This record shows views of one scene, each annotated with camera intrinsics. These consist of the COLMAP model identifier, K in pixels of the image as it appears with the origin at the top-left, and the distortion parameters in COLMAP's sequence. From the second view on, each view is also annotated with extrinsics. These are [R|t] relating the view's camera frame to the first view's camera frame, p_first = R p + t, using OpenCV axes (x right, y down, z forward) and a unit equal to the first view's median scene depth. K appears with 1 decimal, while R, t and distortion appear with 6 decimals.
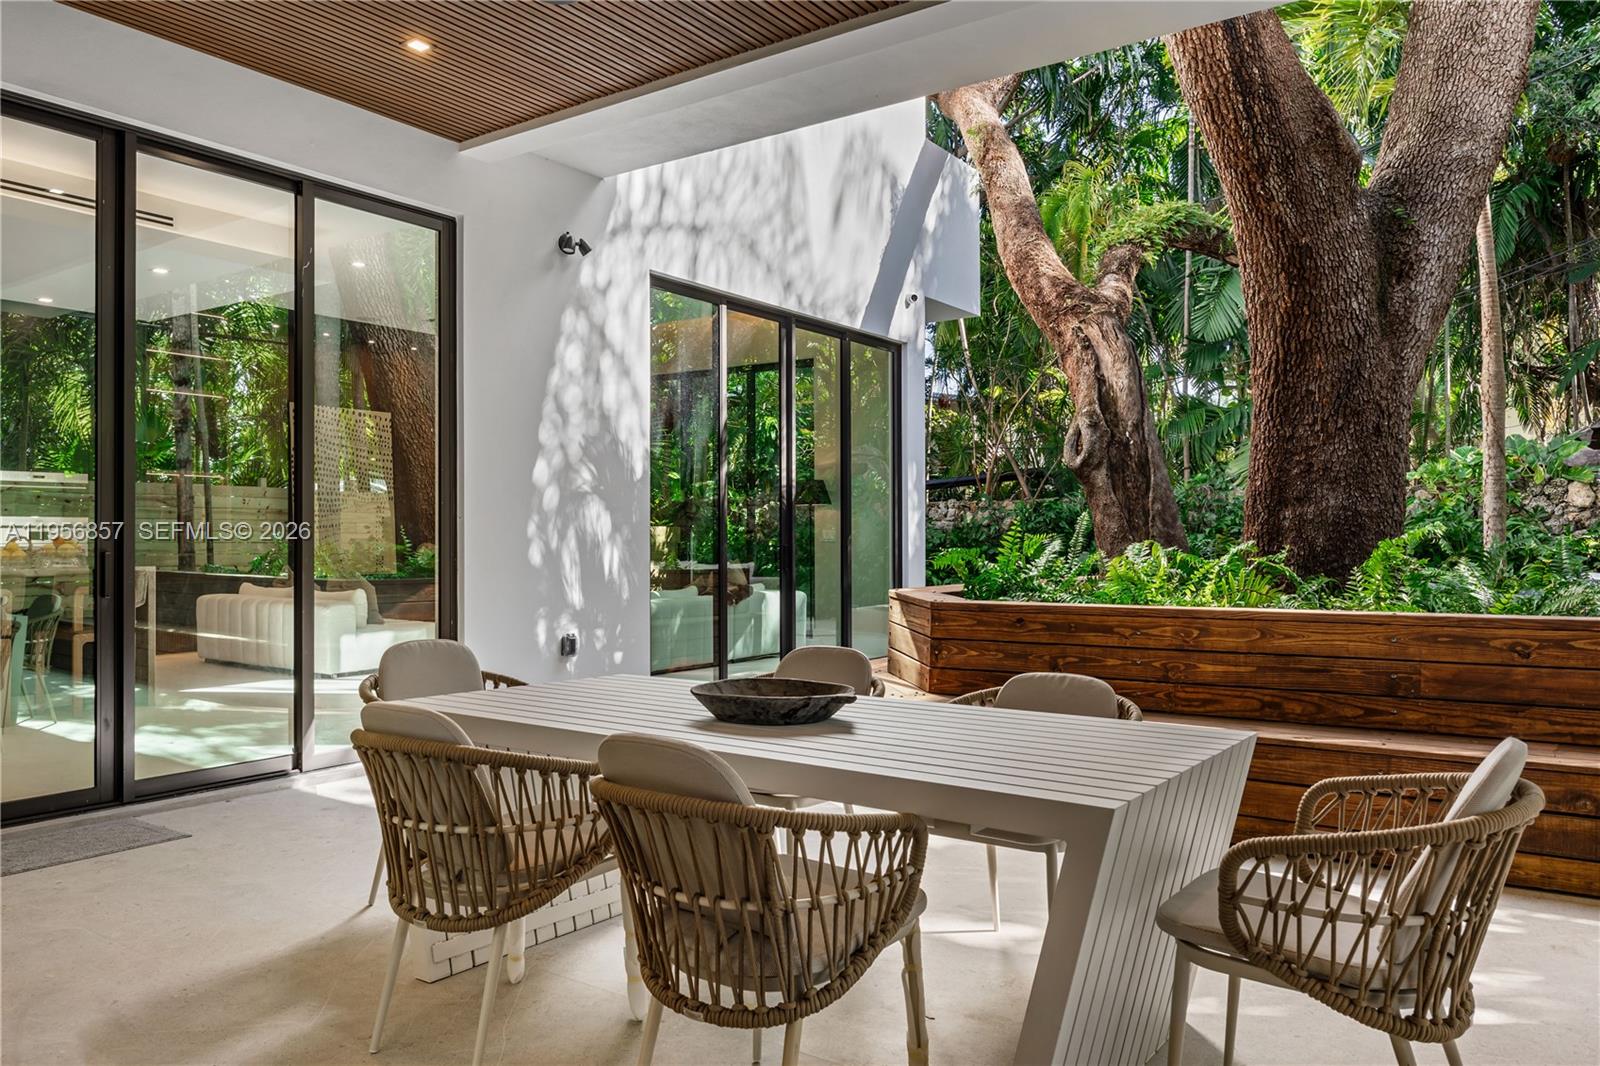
lens RADIAL K [[1129.6, 0, 800.0], [0, 1129.6, 533.0], [0, 0, 1]] dist [-0.006977, -0.000332]
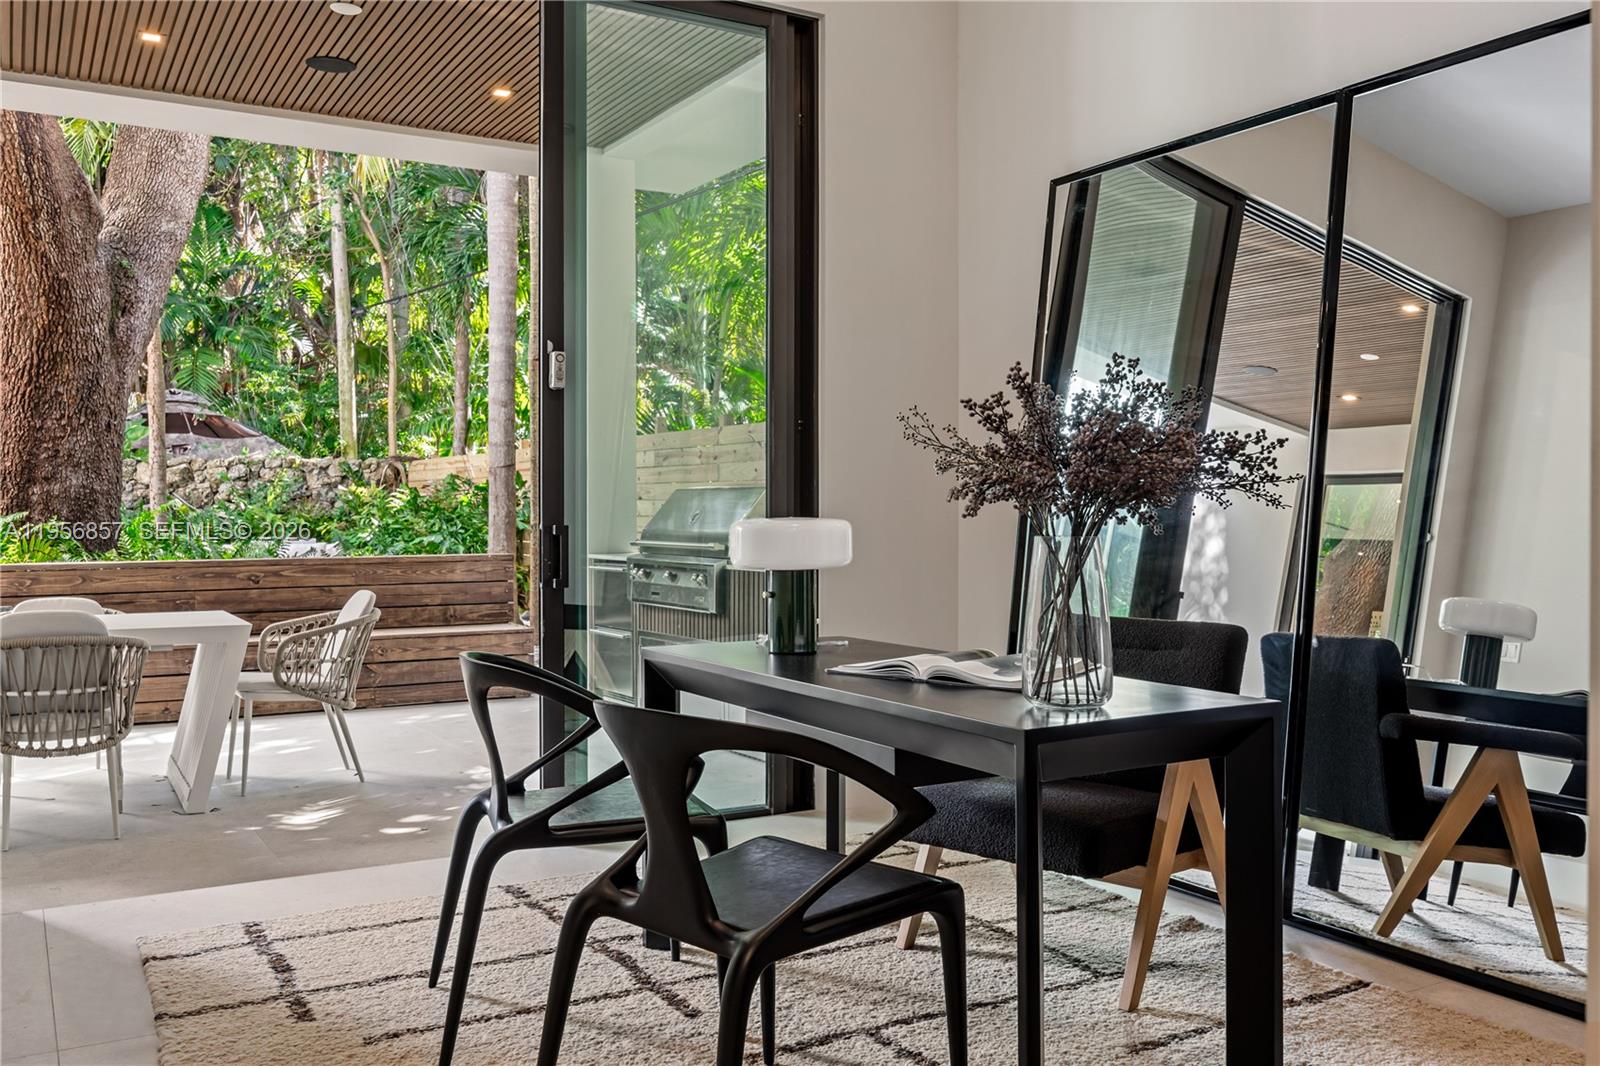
lens RADIAL K [[1357.9, 0, 800.0], [0, 1357.9, 533.0], [0, 0, 1]] dist [0.005820, 0.008683]
pose [[0.420543, -0.012529, 0.907186, -0.588303], [-0.005245, 0.999854, 0.016240, 0.001170], [-0.907258, -0.011588, 0.420416, -0.393090]]
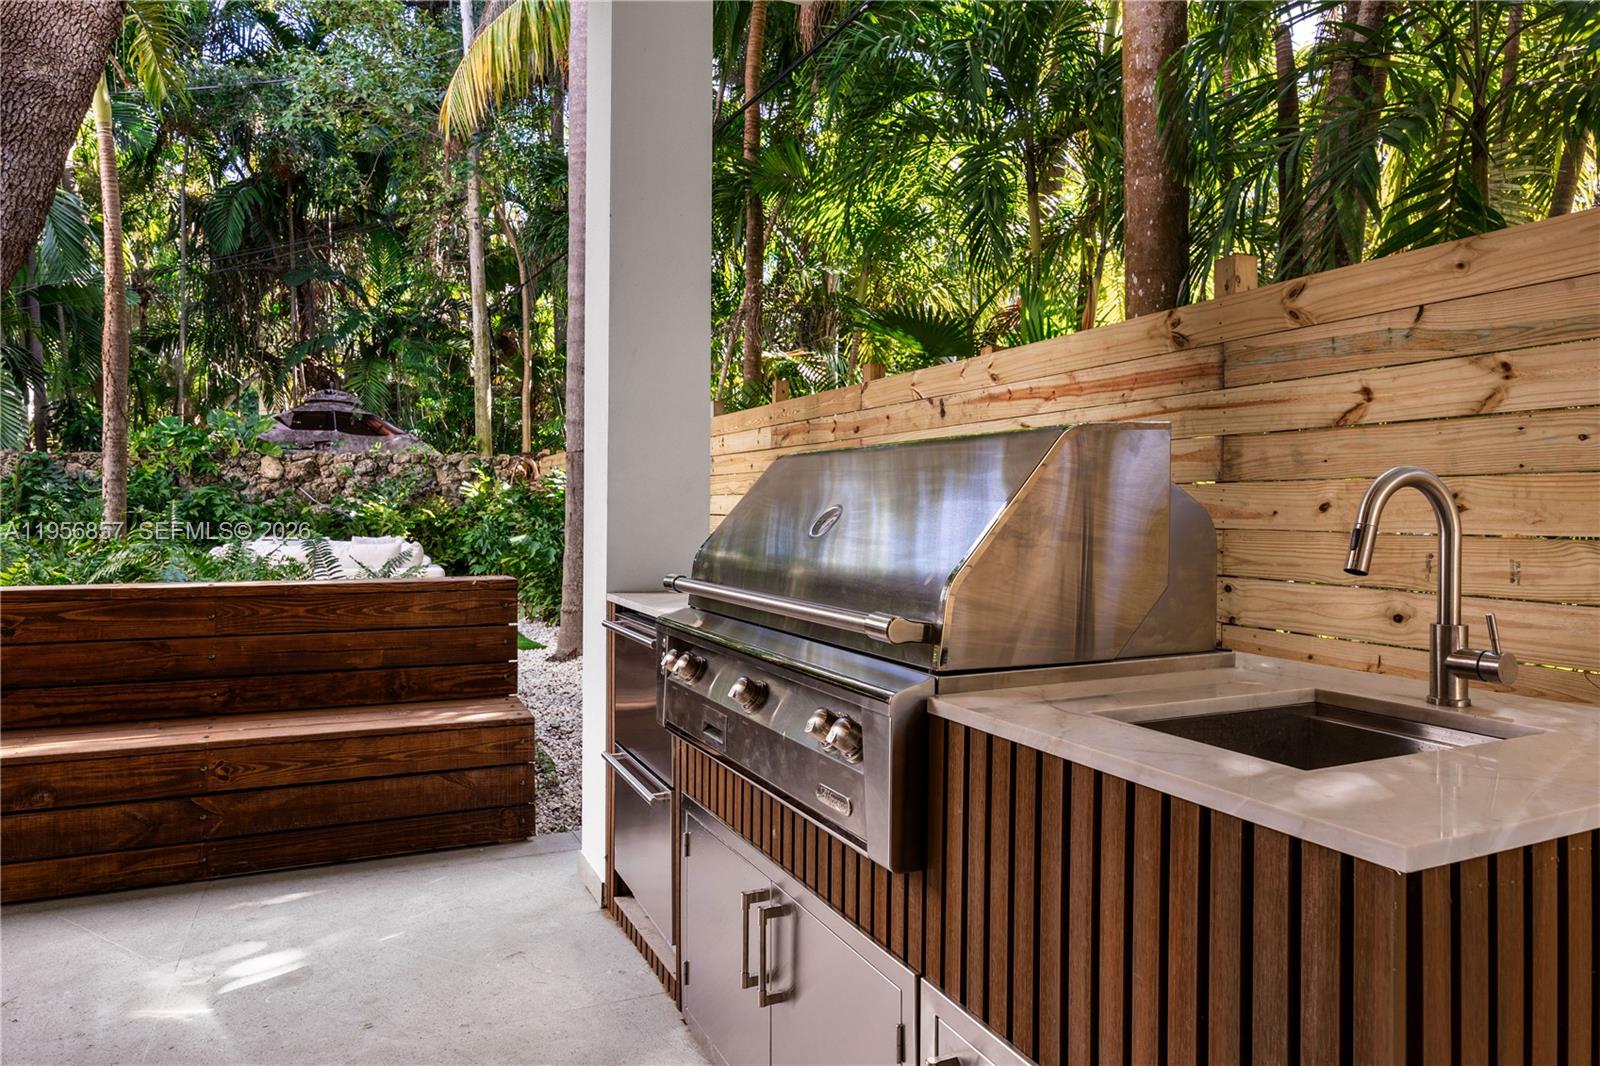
lens RADIAL K [[1028.2, 0, 804.7], [0, 1028.2, 515.0], [0, 0, 1]] dist [-0.001296, -0.000778]
pose [[0.508126, 0.003342, 0.861277, 0.193808], [-0.013911, 0.999894, 0.004328, 0.003678], [-0.861171, -0.014181, 0.508118, 0.044241]]
